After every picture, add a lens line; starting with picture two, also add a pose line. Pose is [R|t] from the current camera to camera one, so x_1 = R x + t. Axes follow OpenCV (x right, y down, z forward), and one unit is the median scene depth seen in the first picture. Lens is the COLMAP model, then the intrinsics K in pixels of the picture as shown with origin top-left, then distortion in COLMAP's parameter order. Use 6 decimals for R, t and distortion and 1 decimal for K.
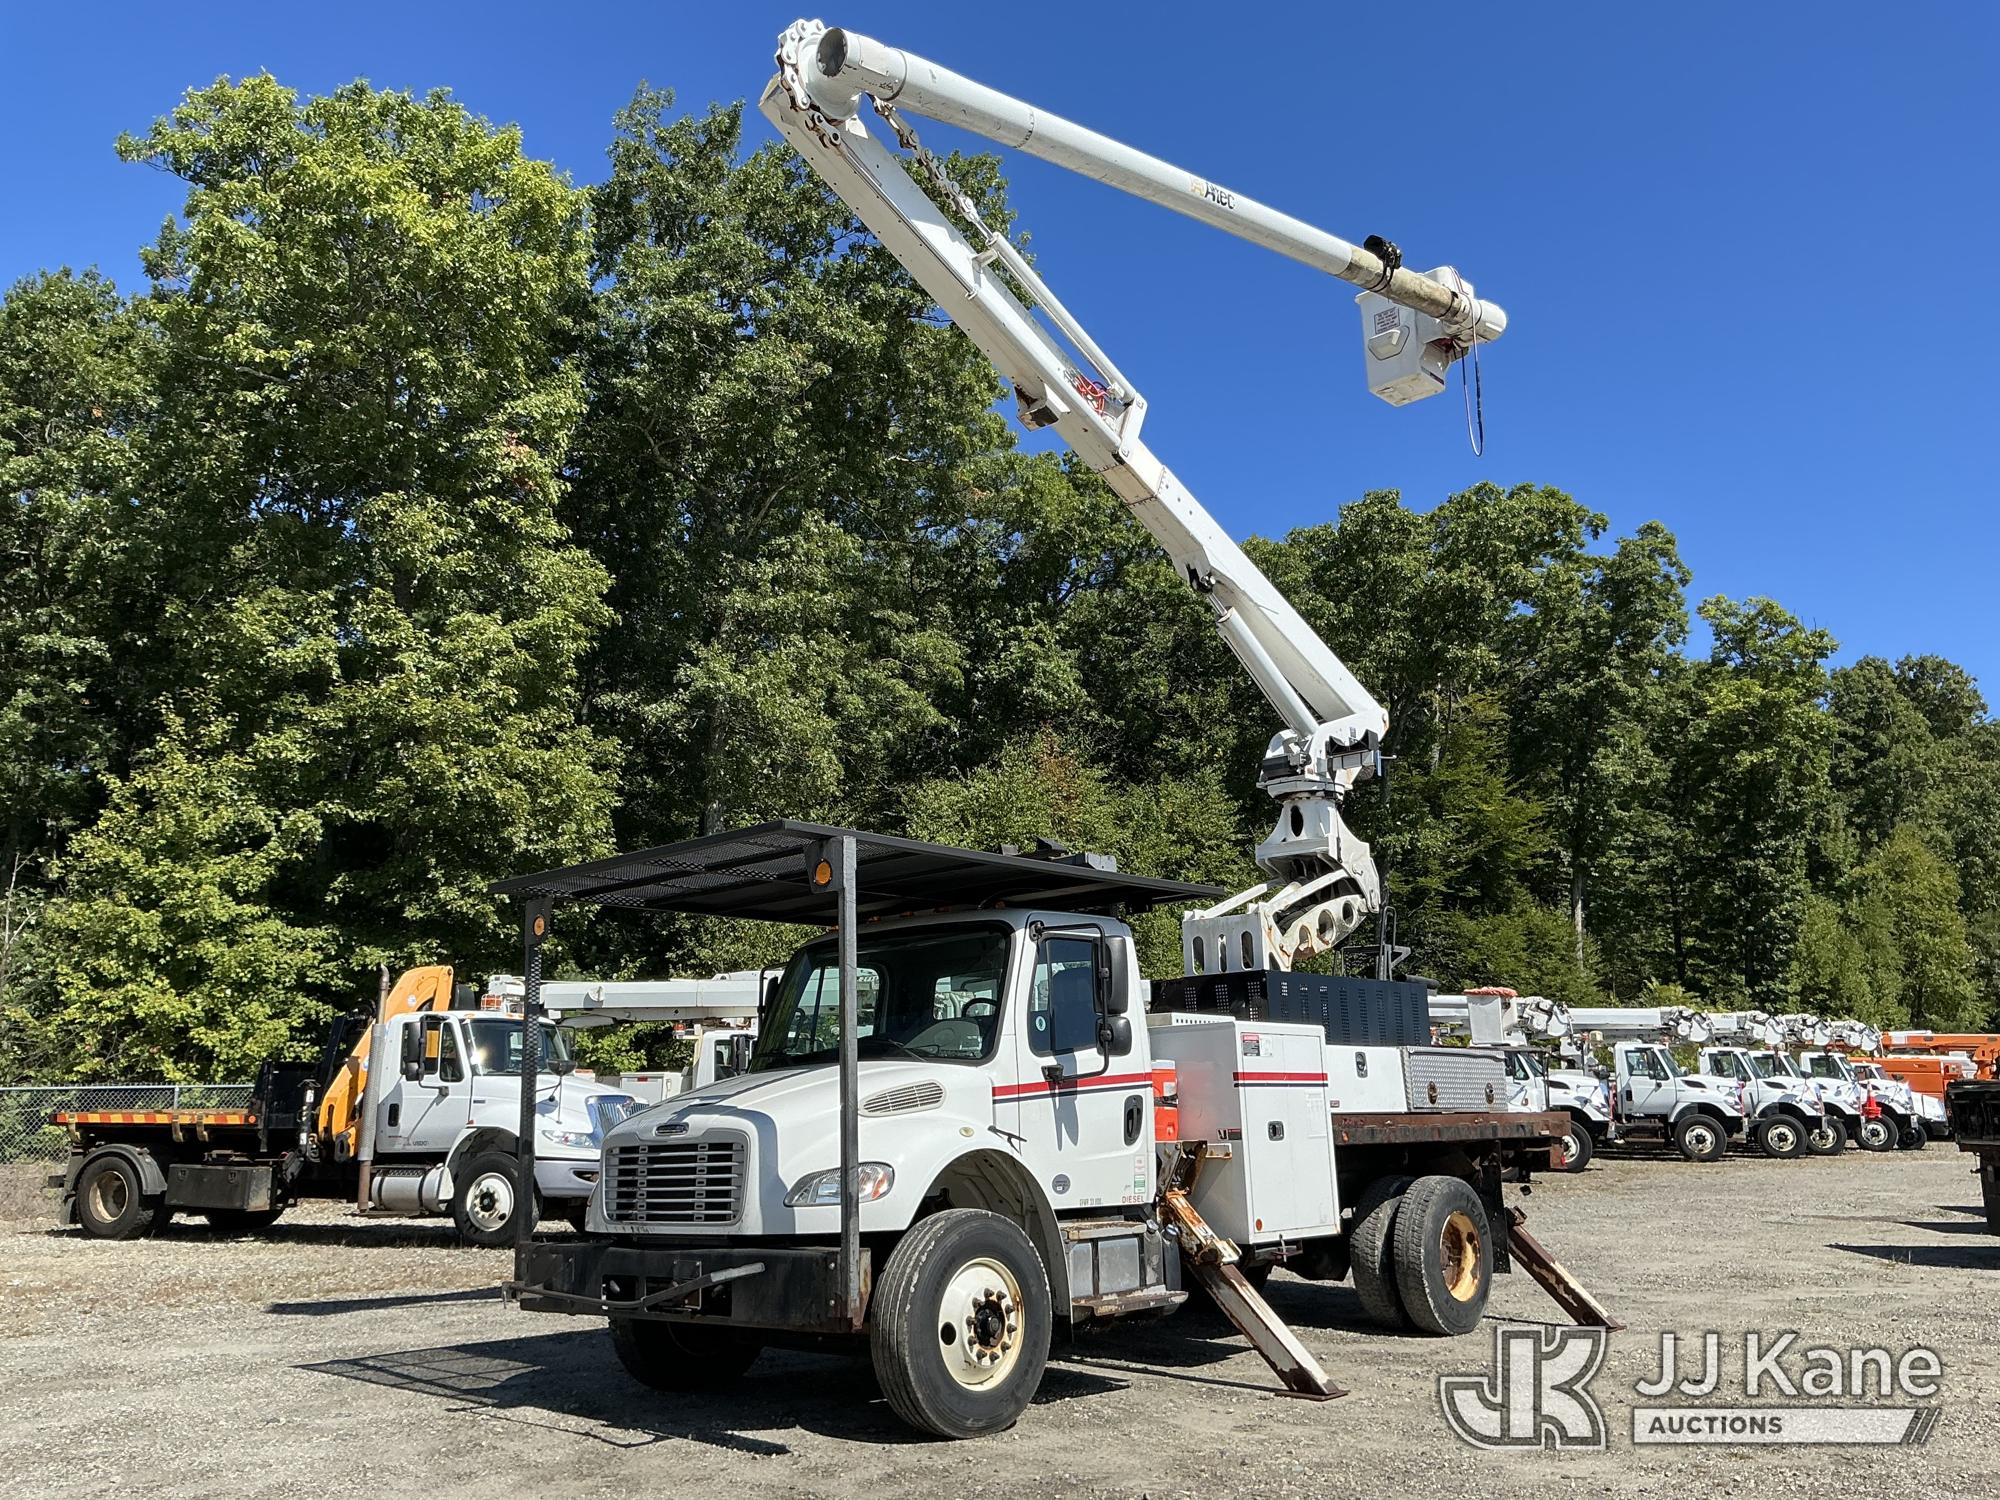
lens RADIAL K [[1633.1, 0, 999.2], [0, 1633.1, 725.1], [0, 0, 1]] dist [-0.010515, -0.000308]
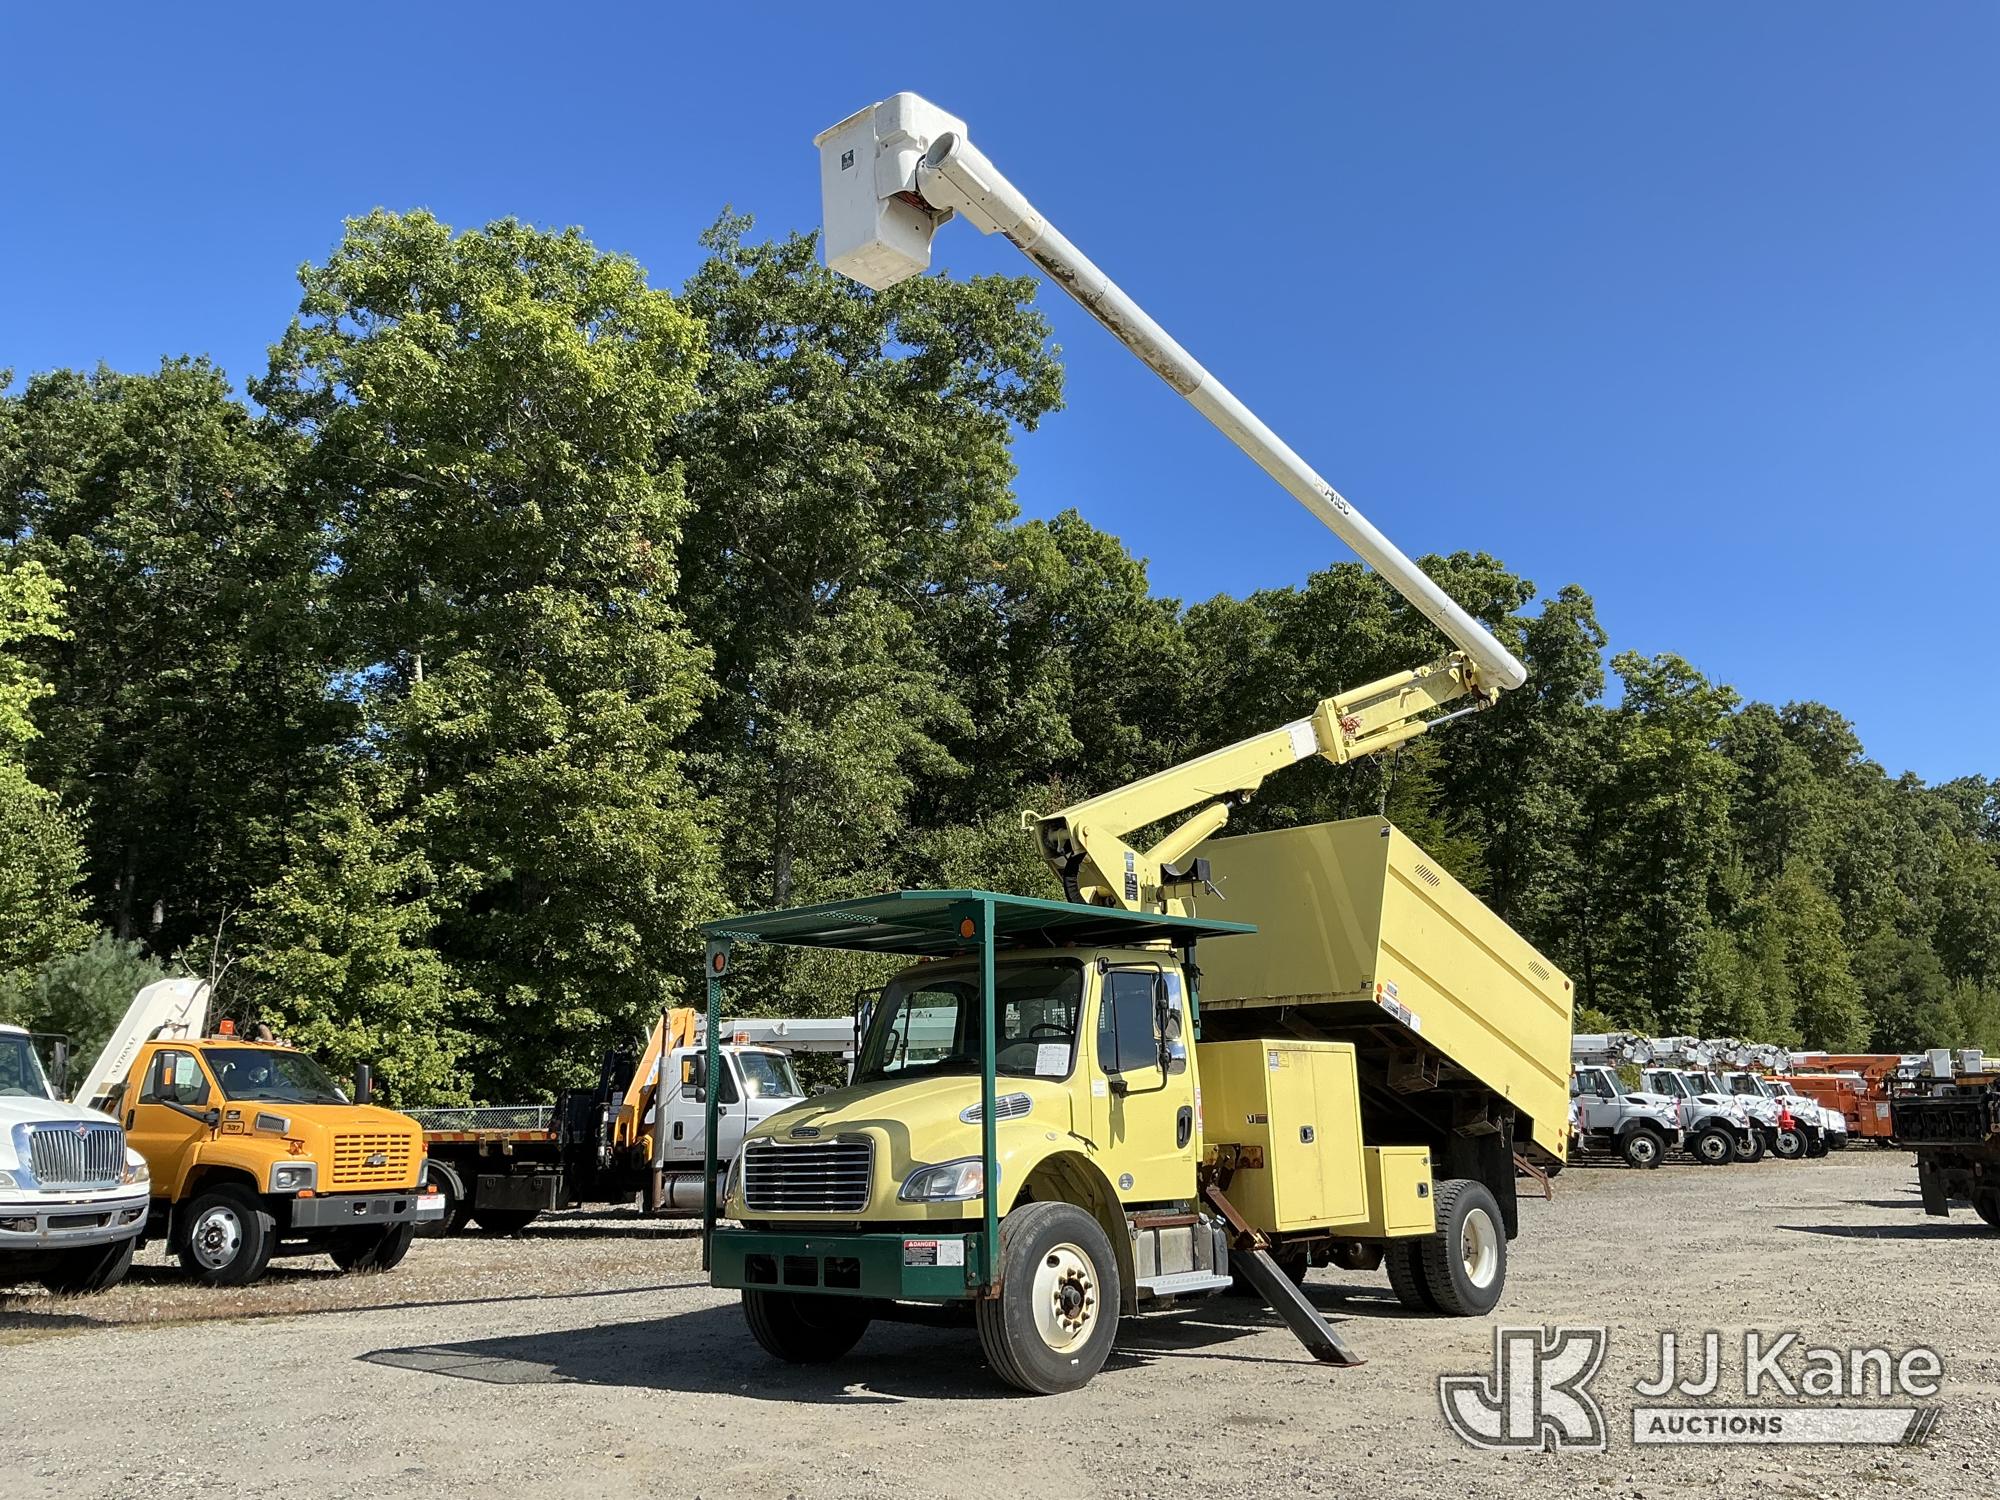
lens RADIAL K [[1580.2, 0, 1000.0], [0, 1580.2, 750.0], [0, 0, 1]] dist [0.075726, -0.150199]
pose [[0.998489, 0.007379, 0.054448, -0.080457], [-0.007363, 0.999973, -0.000498, -0.021075], [-0.054450, 0.000096, 0.998516, -0.089869]]
